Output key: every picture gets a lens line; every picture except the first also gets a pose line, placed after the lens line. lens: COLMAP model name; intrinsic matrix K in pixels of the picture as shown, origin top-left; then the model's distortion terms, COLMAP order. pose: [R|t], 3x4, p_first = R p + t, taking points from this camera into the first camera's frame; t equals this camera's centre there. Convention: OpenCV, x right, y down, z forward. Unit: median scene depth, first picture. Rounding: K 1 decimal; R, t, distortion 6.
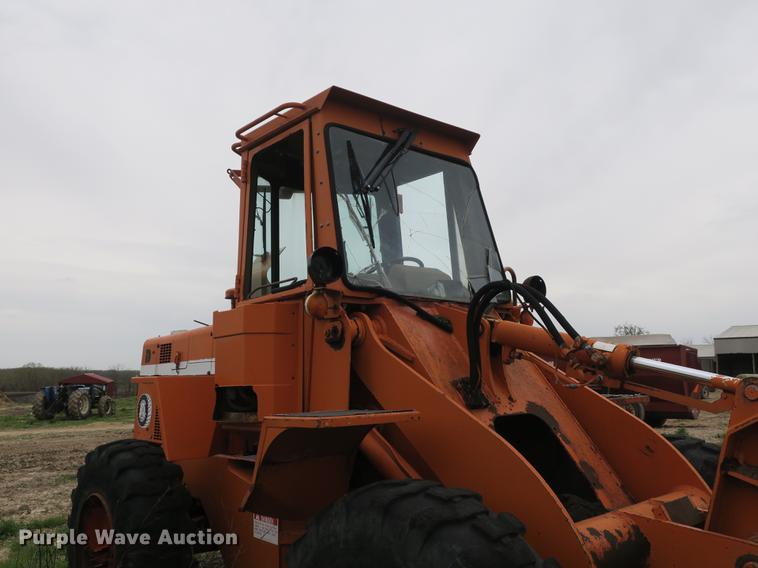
lens RADIAL K [[665.2, 0, 388.5], [0, 665.2, 289.2], [0, 0, 1]] dist [-0.009520, 0.009490]
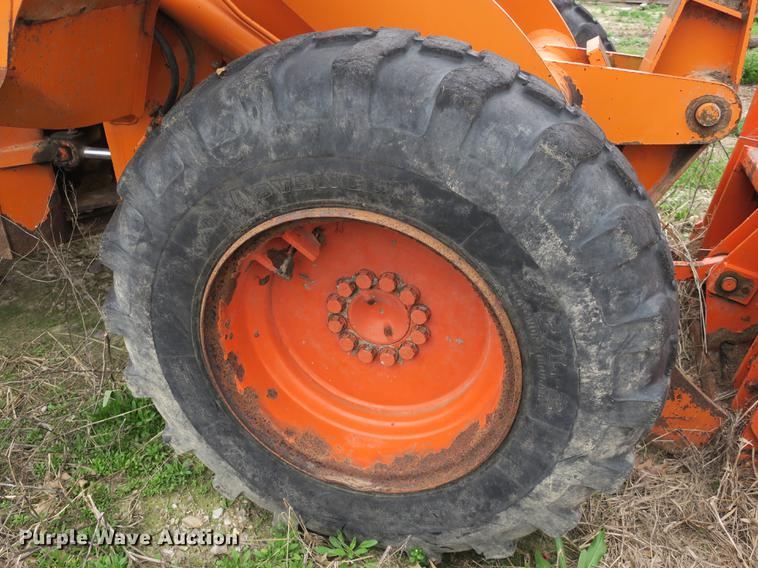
lens RADIAL K [[665.2, 0, 376.2], [0, 665.2, 284.4], [0, 0, 1]] dist [-0.009520, 0.009490]
pose [[0.844359, -0.242633, 0.477689, -0.203526], [-0.072313, 0.831814, 0.550324, 0.111164], [-0.530875, -0.499214, 0.684804, 0.355316]]
